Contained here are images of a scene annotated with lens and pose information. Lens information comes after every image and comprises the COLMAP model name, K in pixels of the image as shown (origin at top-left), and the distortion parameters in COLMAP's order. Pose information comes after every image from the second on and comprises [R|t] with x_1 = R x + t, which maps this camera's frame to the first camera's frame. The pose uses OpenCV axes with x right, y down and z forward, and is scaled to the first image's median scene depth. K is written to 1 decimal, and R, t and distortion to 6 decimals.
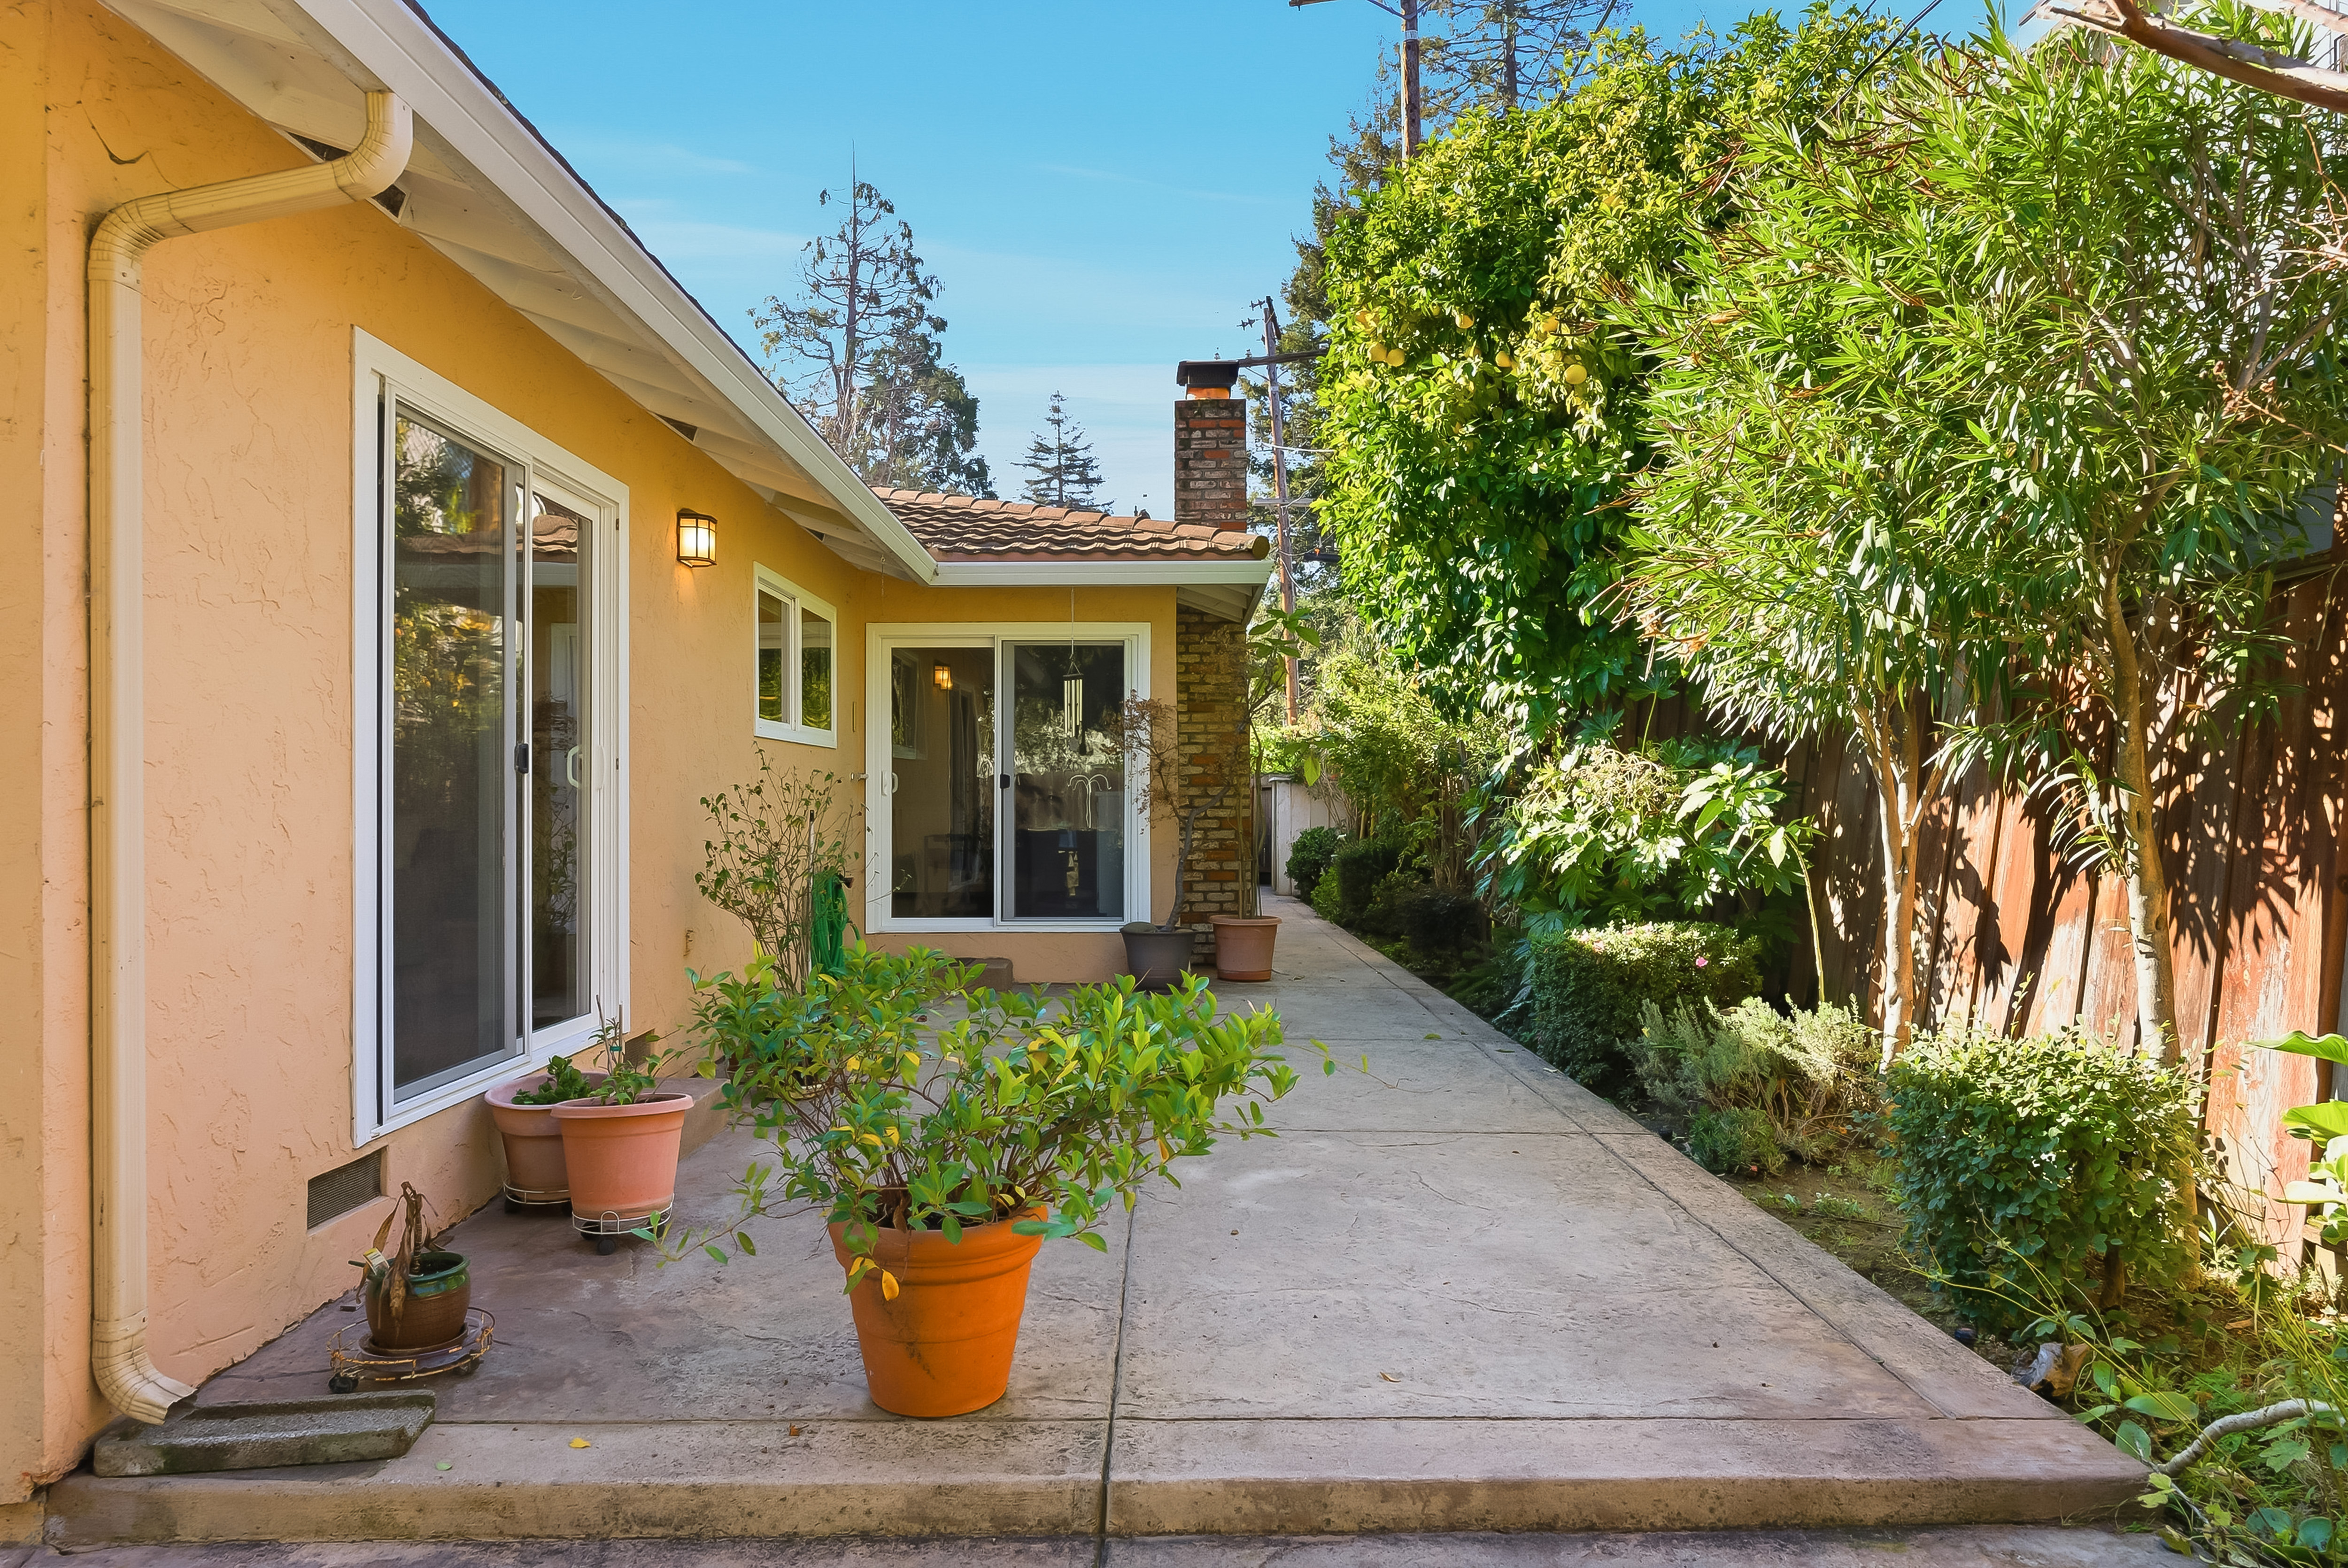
lens RADIAL K [[1478.8, 0, 1180.1], [0, 1478.8, 783.7], [0, 0, 1]] dist [-0.008066, 0.000158]
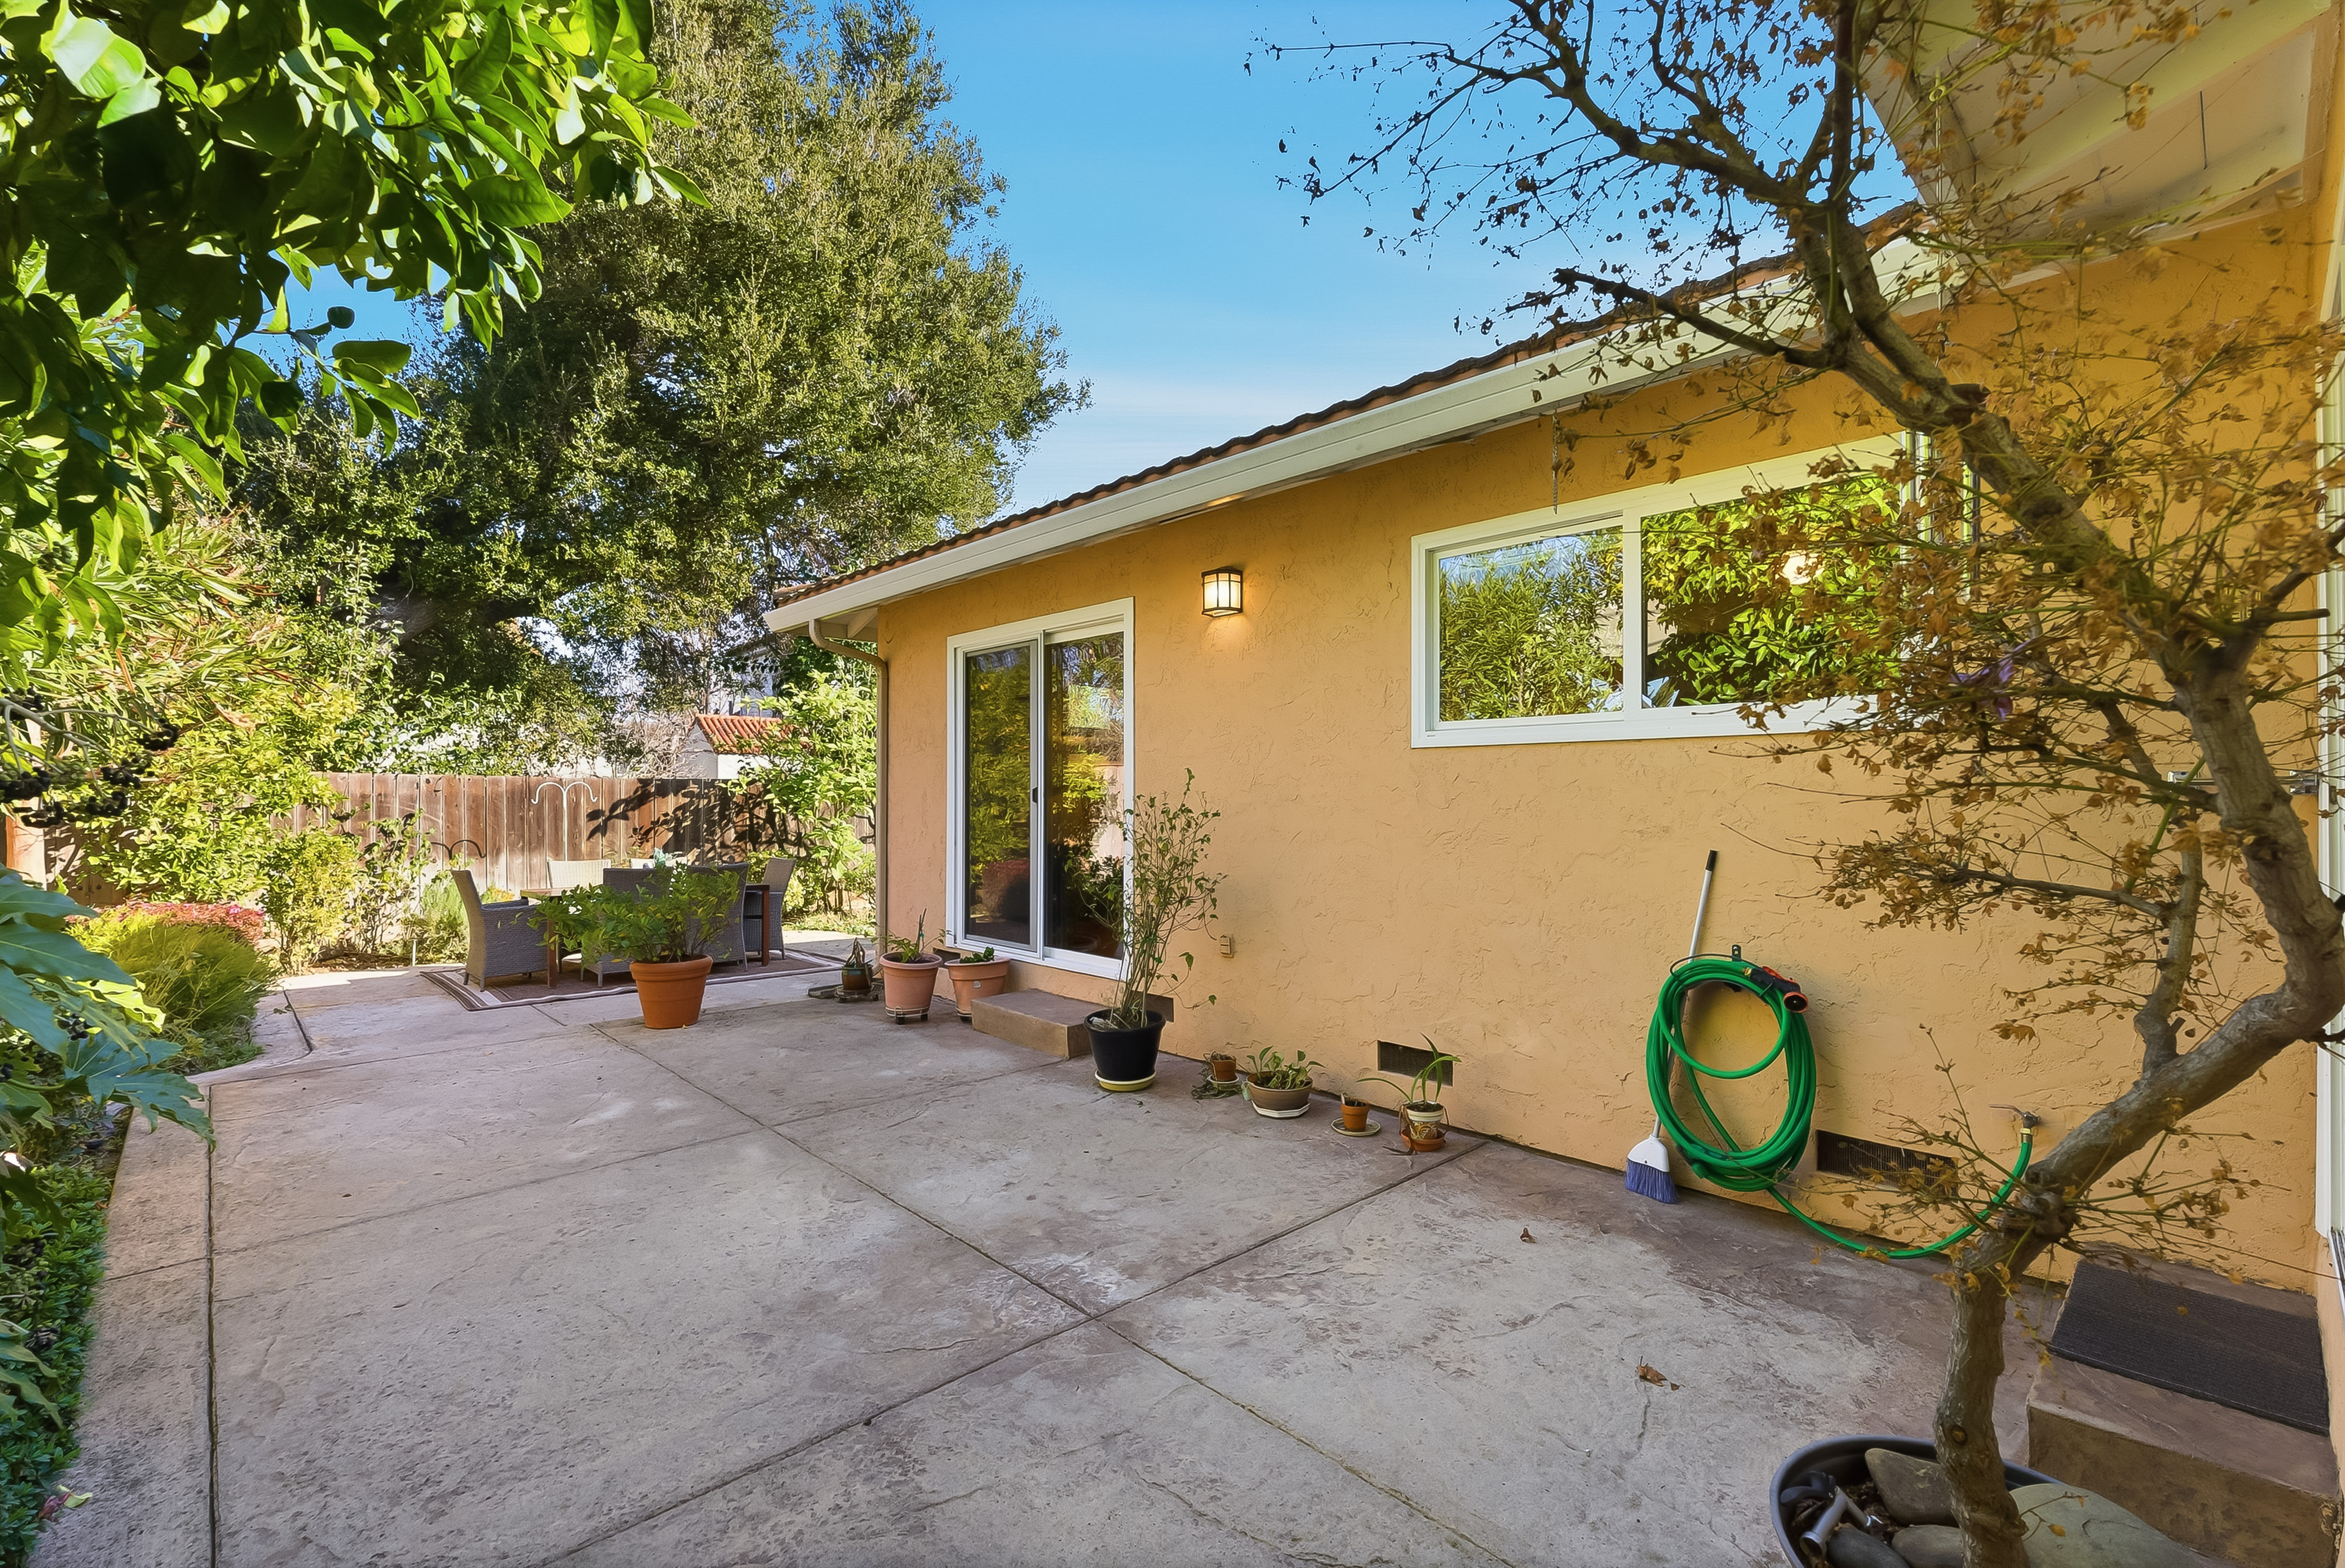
lens RADIAL K [[1044.4, 0, 1183.2], [0, 1044.4, 794.8], [0, 0, 1]] dist [-0.011126, 0.003755]
pose [[-0.733817, 0.005329, -0.679327, 0.344506], [0.012488, 0.999906, -0.005647, -0.008052], [0.679233, -0.012627, -0.733814, 2.268201]]
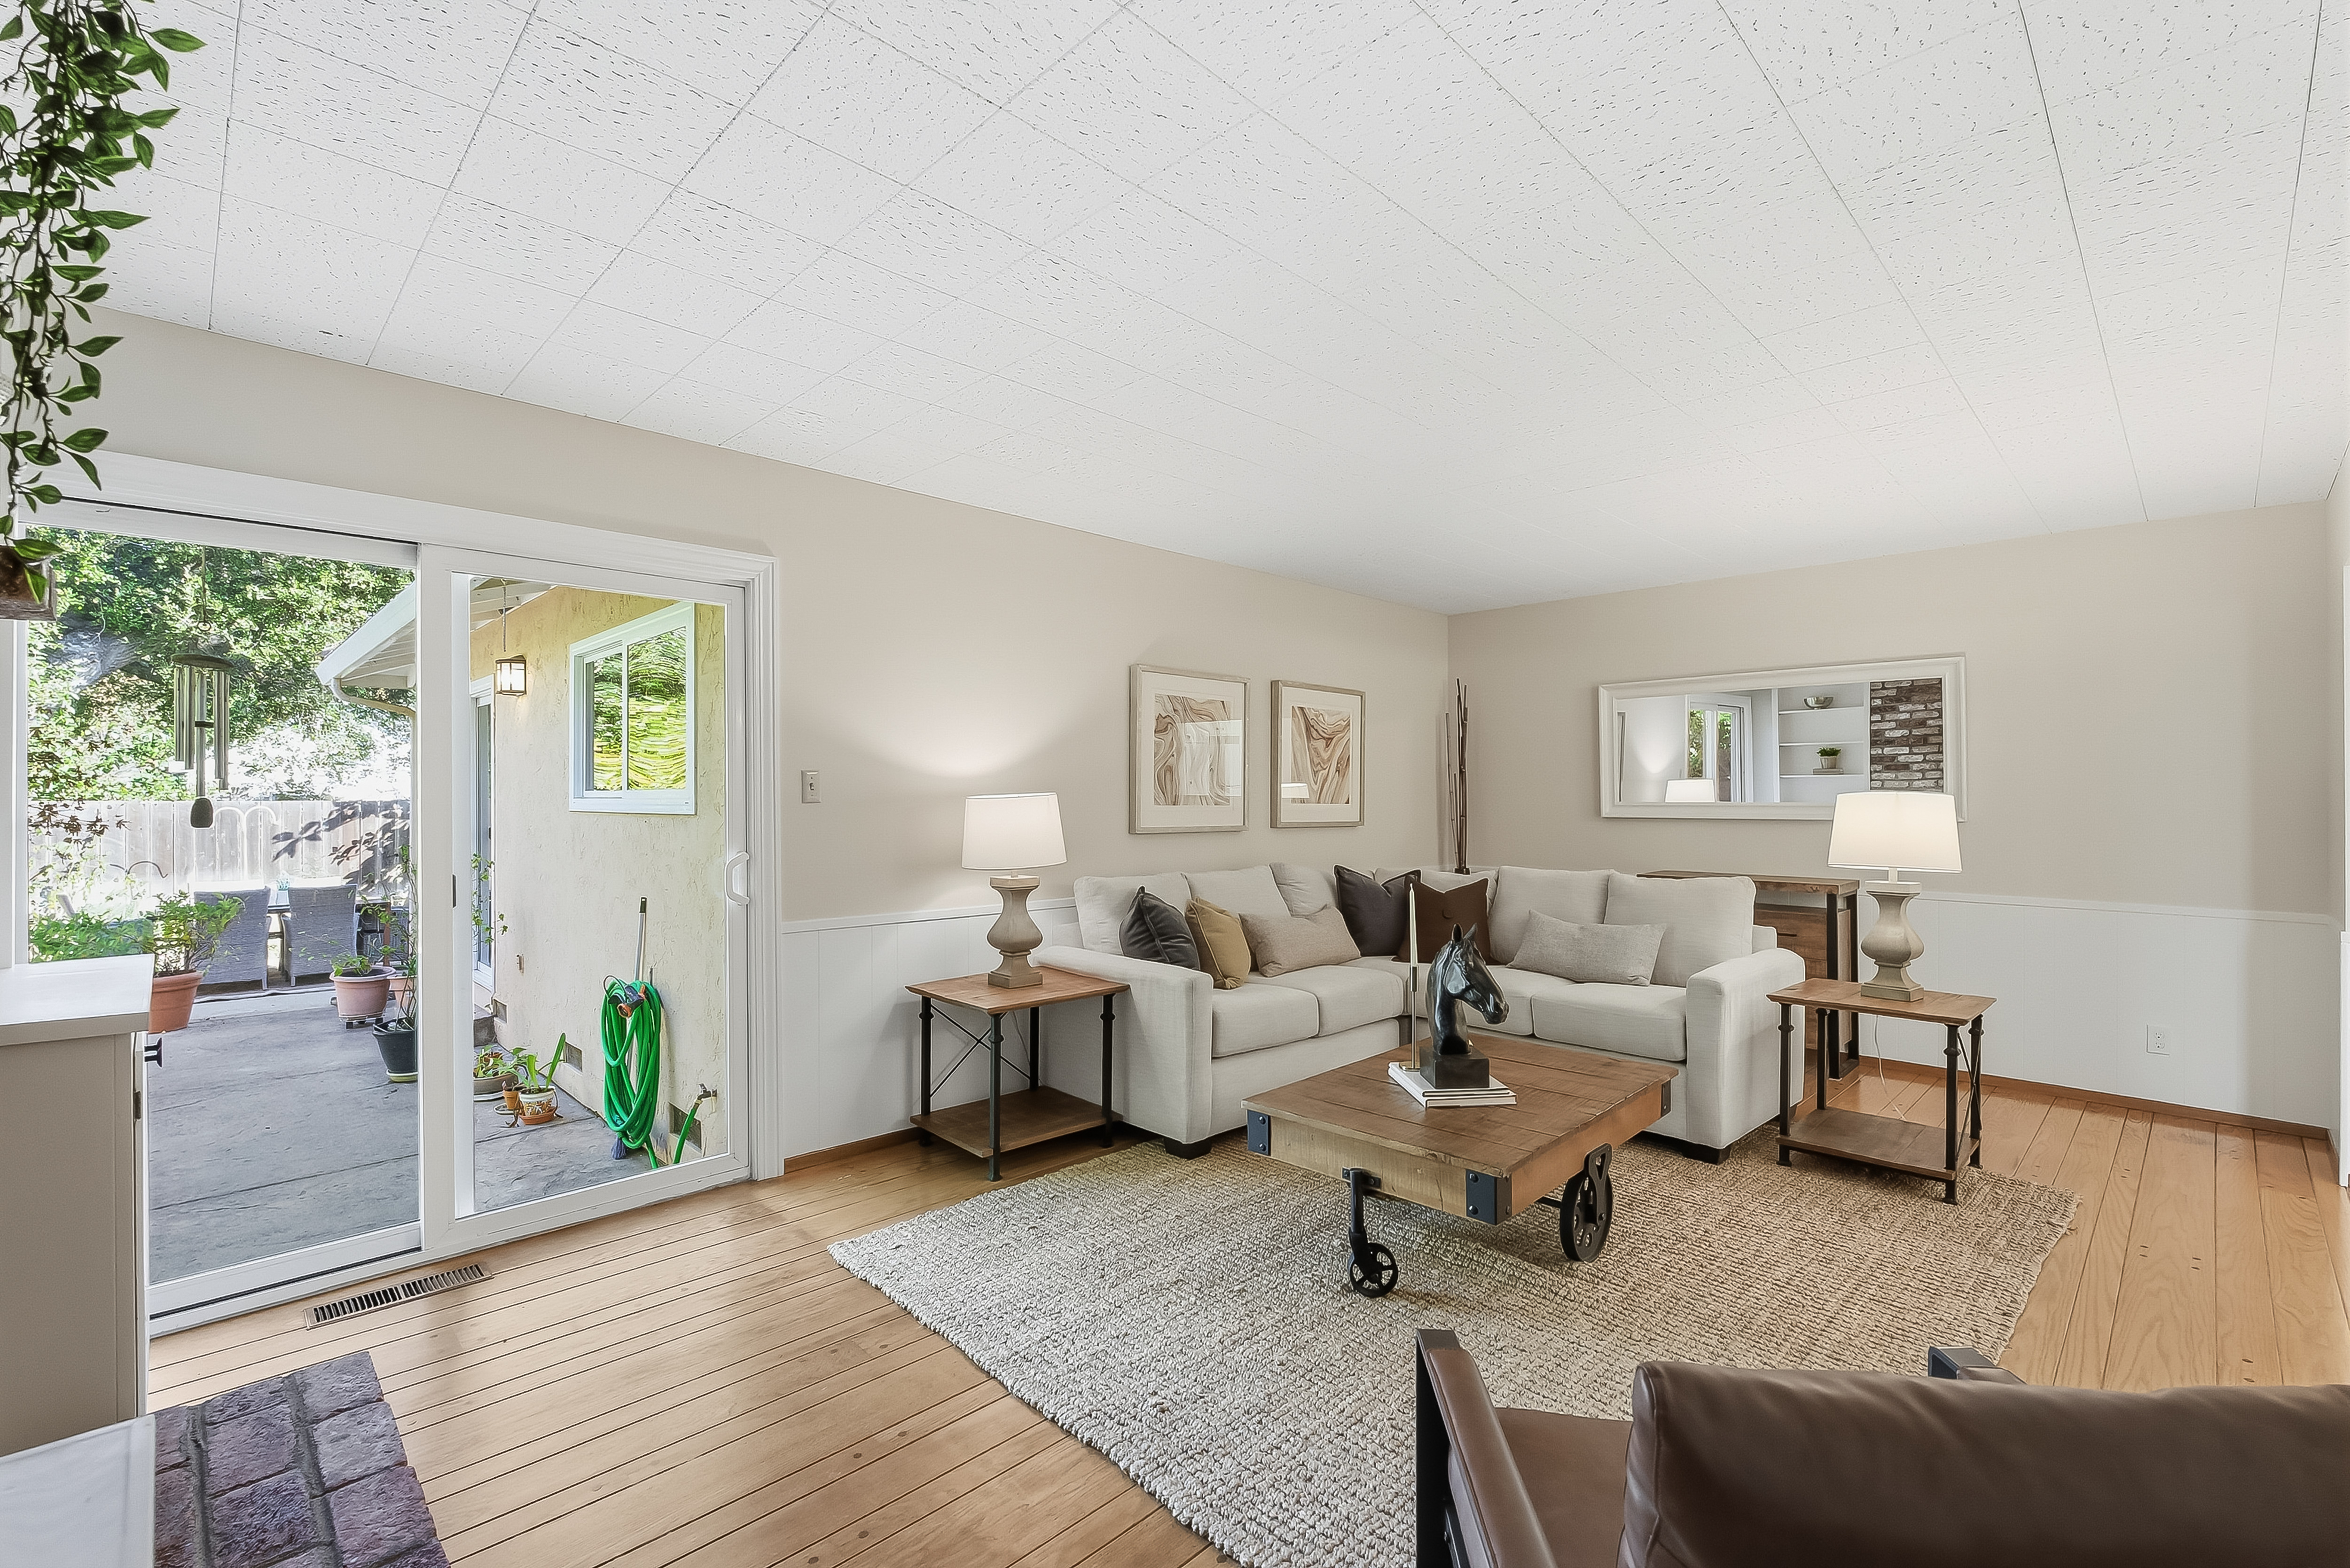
lens RADIAL K [[1046.8, 0, 1164.7], [0, 1046.8, 779.9], [0, 0, 1]] dist [-0.011126, 0.003755]
pose [[-0.713287, -0.001459, -0.700870, -0.121274], [0.015755, 0.999712, -0.018116, -0.060064], [0.700695, -0.023964, -0.713059, 3.116349]]
